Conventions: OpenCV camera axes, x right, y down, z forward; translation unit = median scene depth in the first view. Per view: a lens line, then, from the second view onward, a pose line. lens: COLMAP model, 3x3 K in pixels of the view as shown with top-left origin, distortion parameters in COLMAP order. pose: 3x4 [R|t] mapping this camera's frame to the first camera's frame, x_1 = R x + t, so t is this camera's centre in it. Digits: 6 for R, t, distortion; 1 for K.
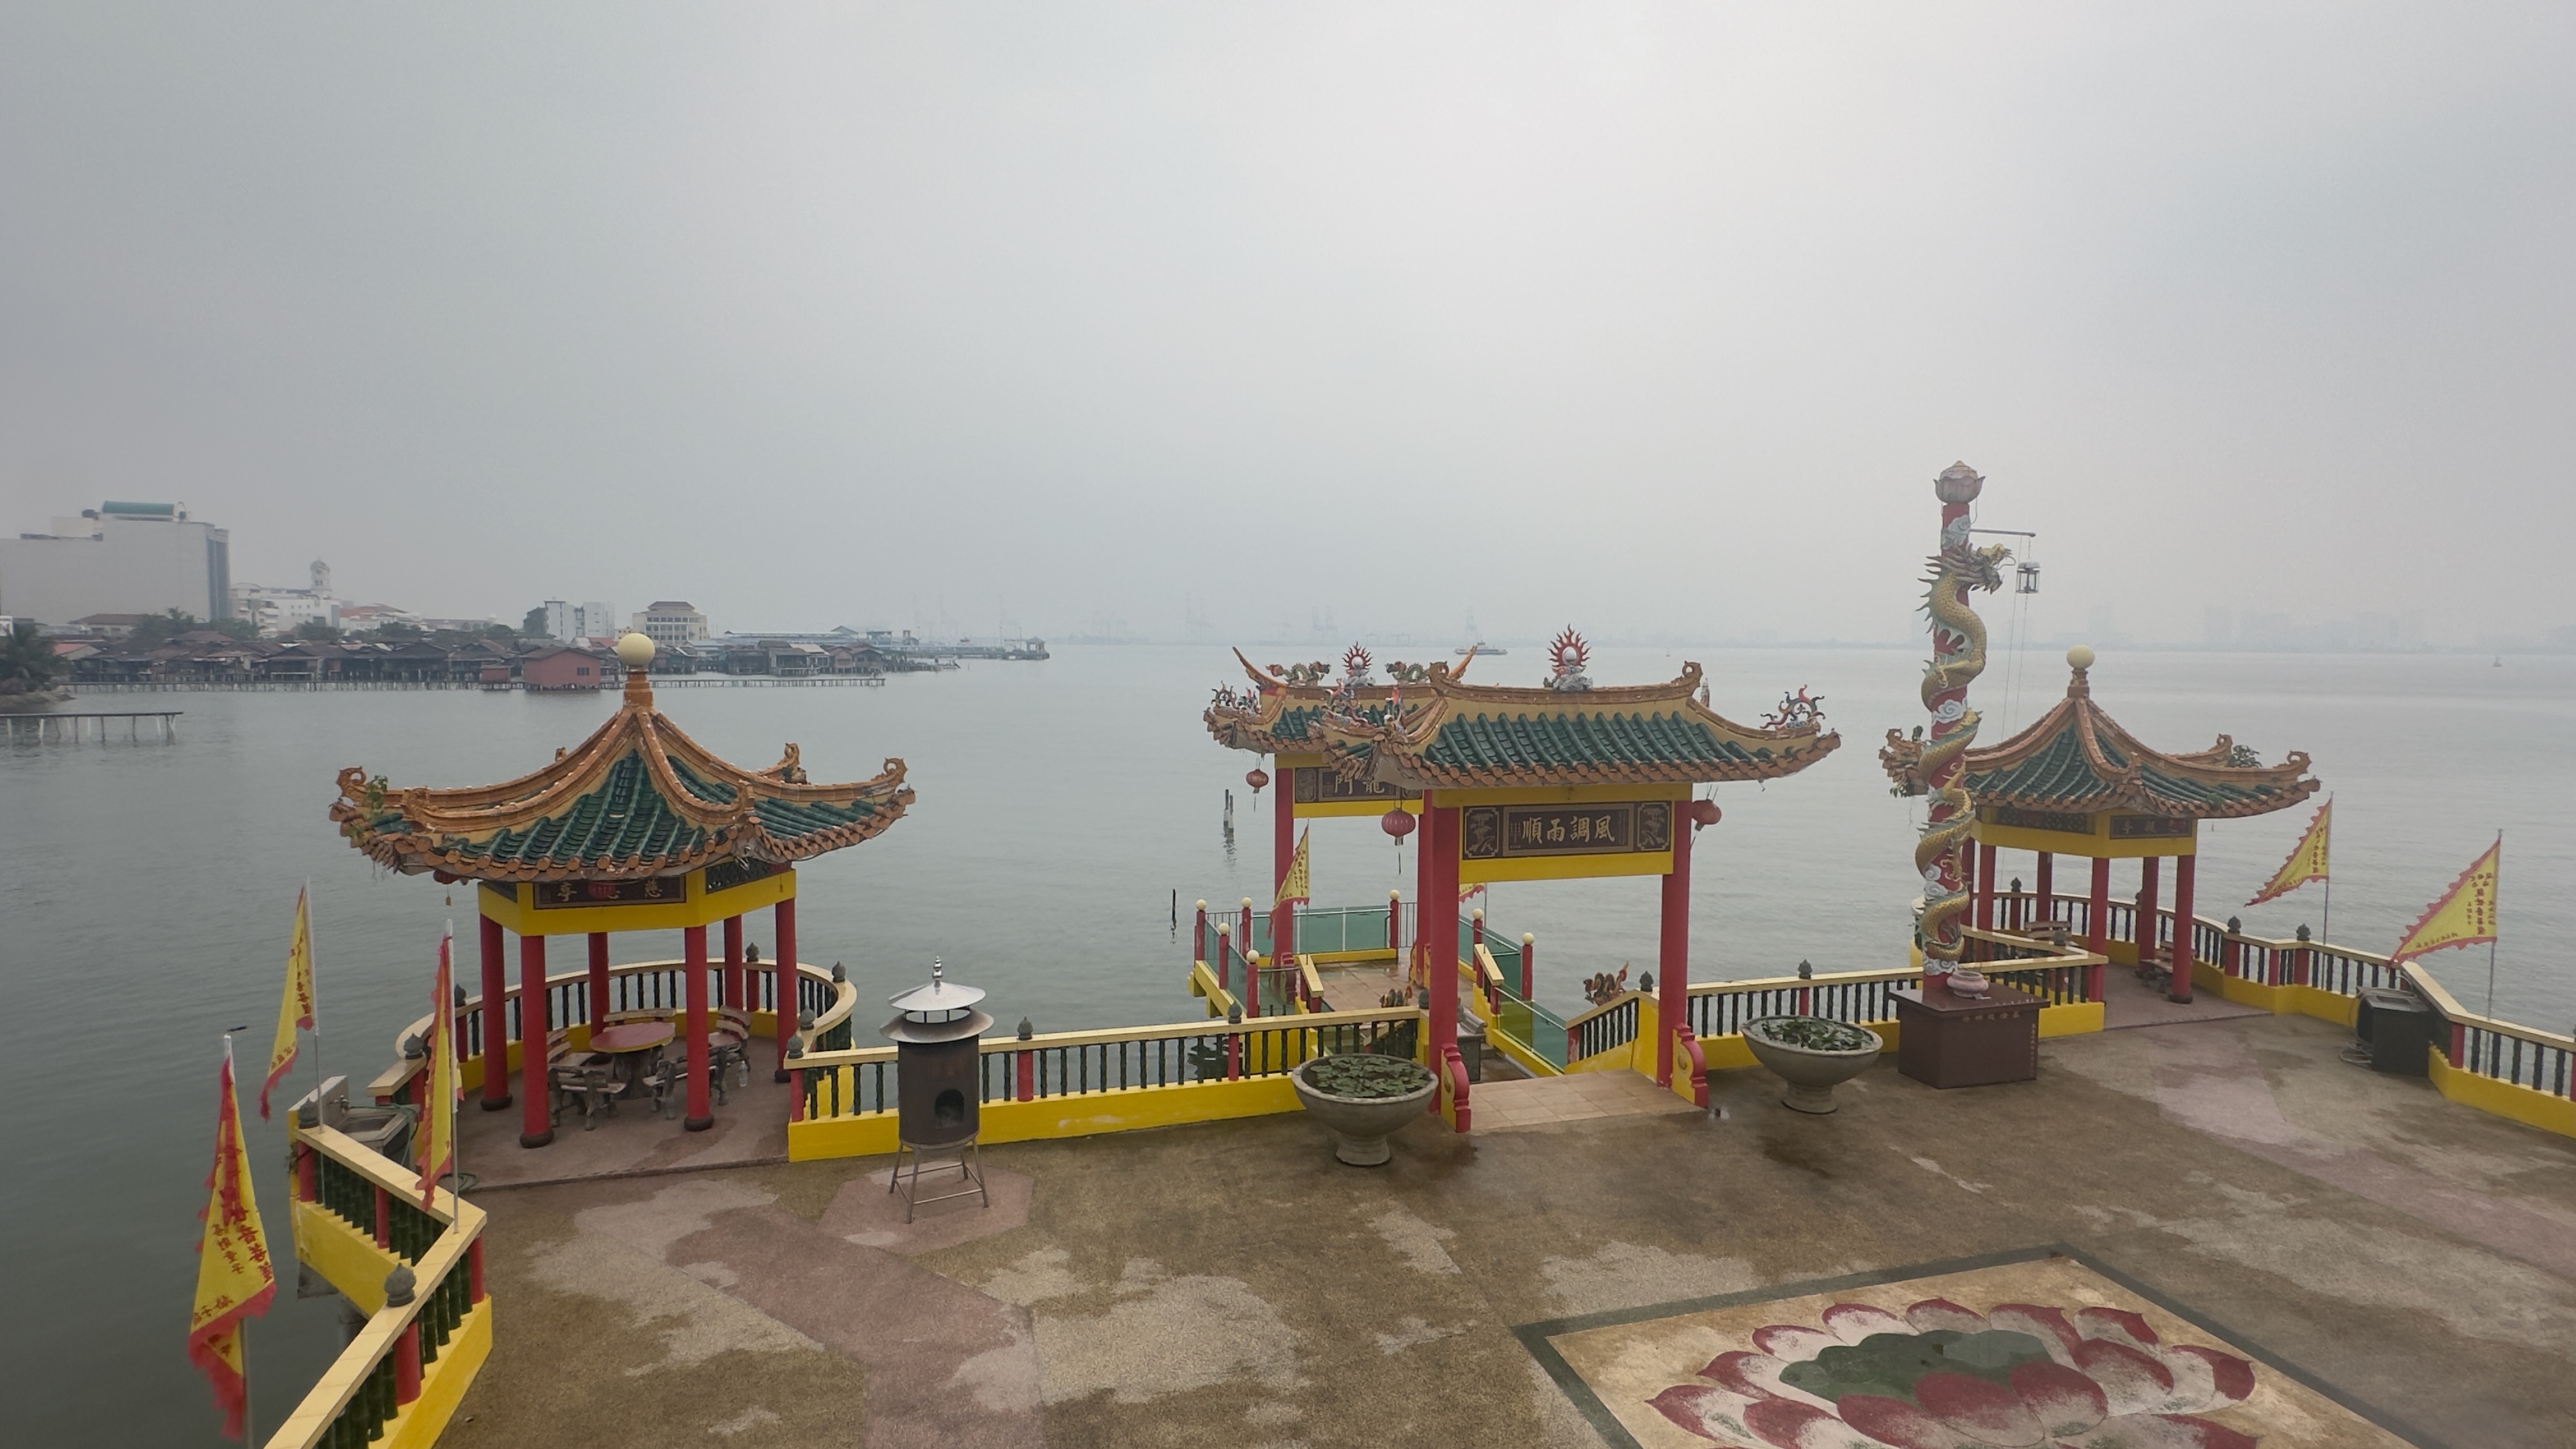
lens RADIAL K [[1248.3, 0, 1288.0], [0, 1248.3, 724.5], [0, 0, 1]] dist [0.000470, 0.001622]
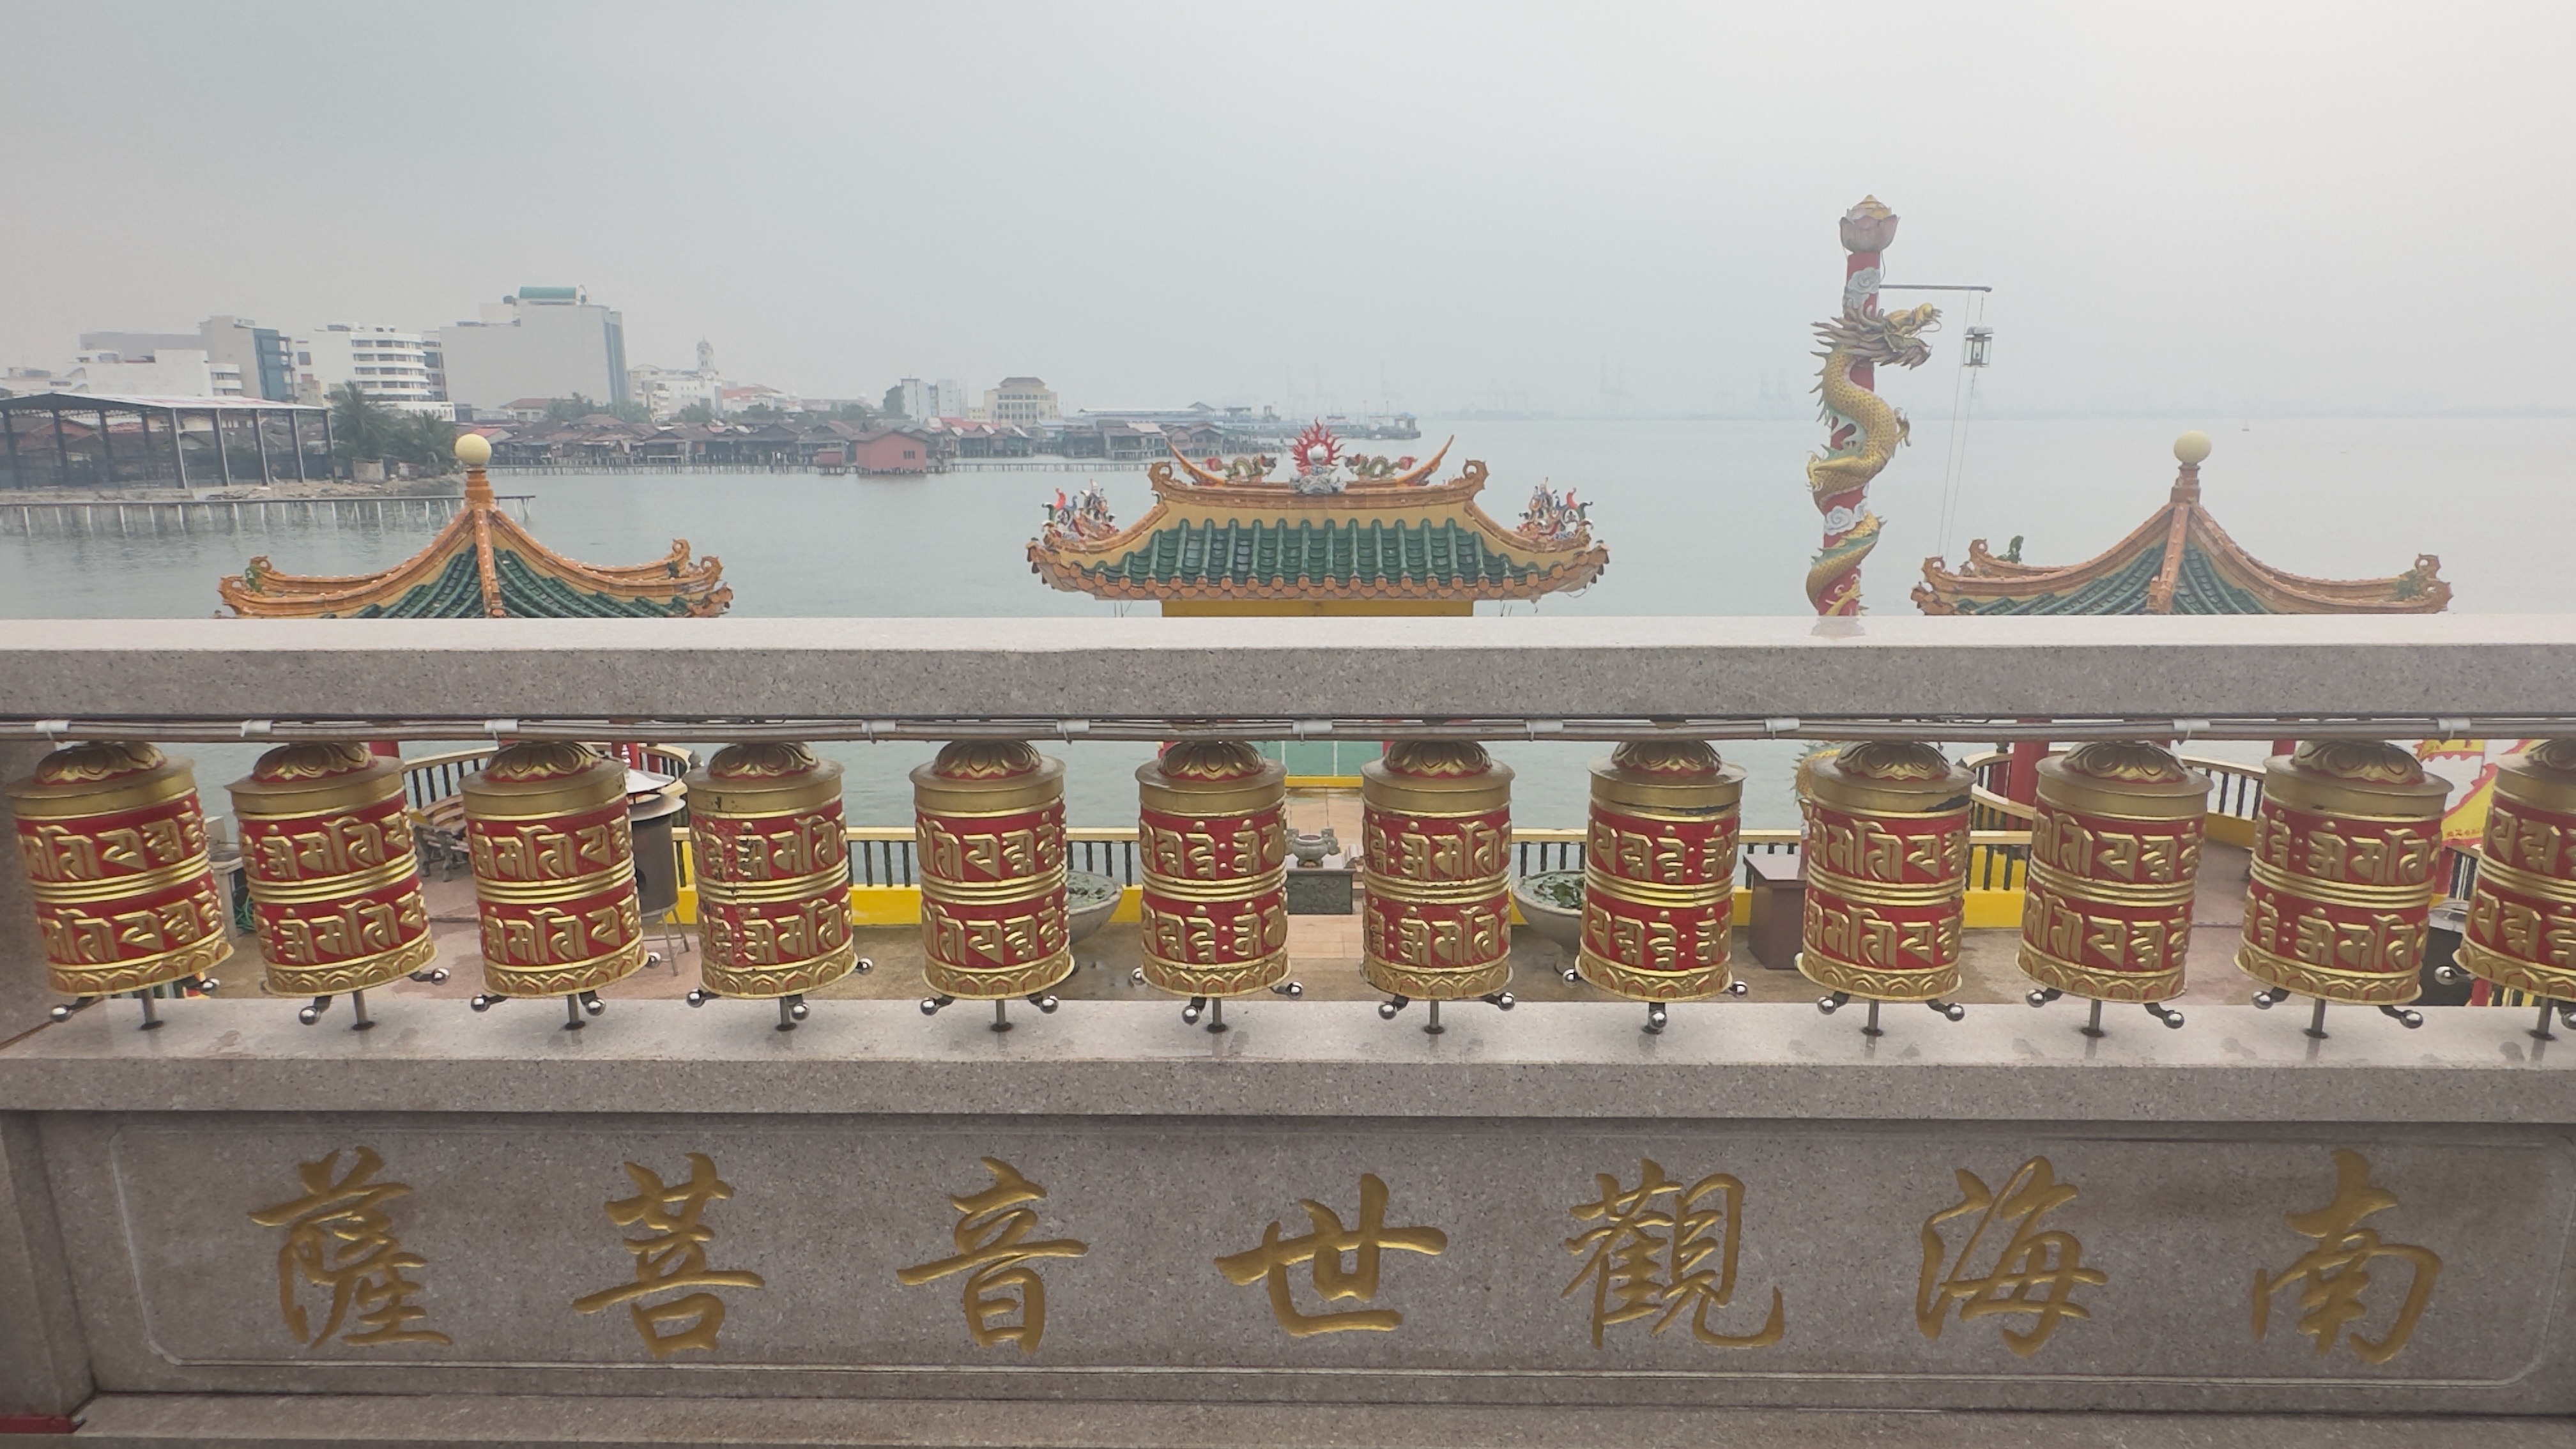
lens RADIAL K [[1439.2, 0, 1288.0], [0, 1439.2, 724.5], [0, 0, 1]] dist [-0.000254, -0.001247]
pose [[0.959798, 0.050519, -0.276110, 0.446133], [-0.010280, 0.989337, 0.145282, -0.011742], [0.280505, -0.136603, 0.950082, 0.003231]]
